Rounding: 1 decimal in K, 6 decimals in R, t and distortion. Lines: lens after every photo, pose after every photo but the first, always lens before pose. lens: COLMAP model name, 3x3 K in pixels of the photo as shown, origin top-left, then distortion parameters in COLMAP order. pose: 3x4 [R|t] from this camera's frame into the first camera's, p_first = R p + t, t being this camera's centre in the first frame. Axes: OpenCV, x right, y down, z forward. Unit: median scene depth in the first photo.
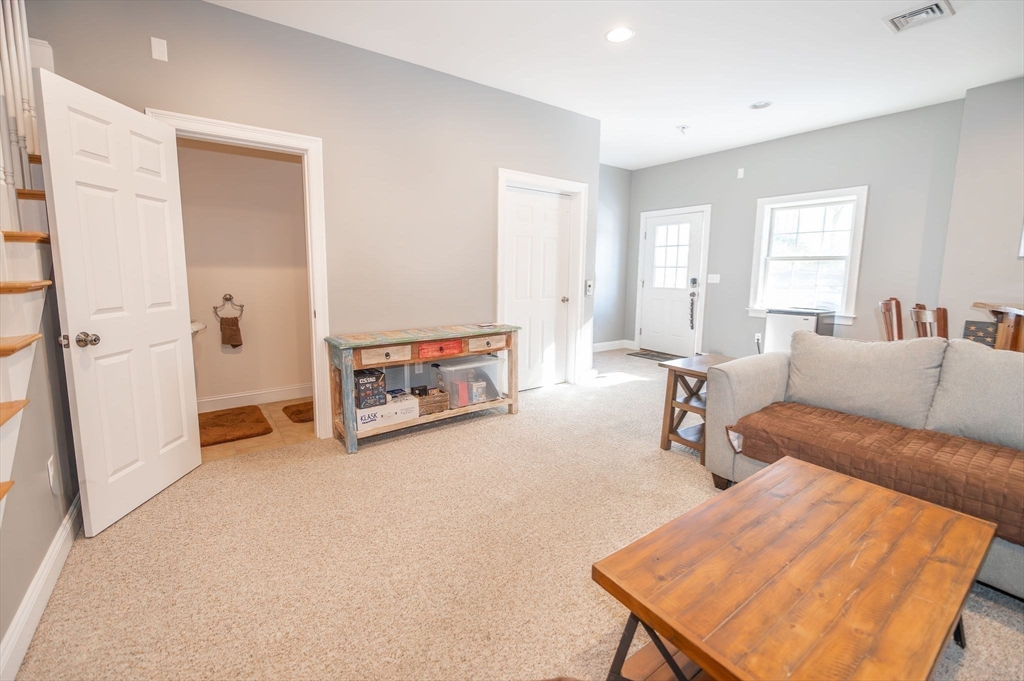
lens RADIAL K [[414.5, 0, 510.6], [0, 414.5, 323.8], [0, 0, 1]] dist [-0.004318, -0.000757]
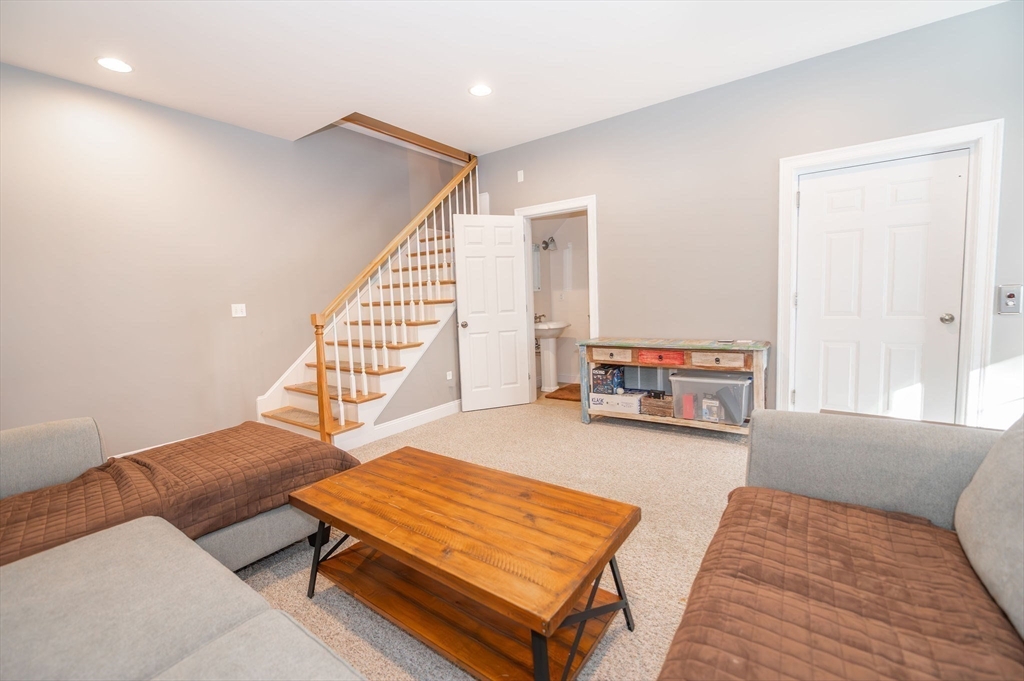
lens RADIAL K [[414.5, 0, 515.3], [0, 414.5, 335.3], [0, 0, 1]] dist [-0.004318, -0.000757]
pose [[0.343983, 0.065937, -0.936658, 0.746634], [-0.079465, 0.995997, 0.040931, -0.011616], [0.935607, 0.060352, 0.347846, 0.277064]]
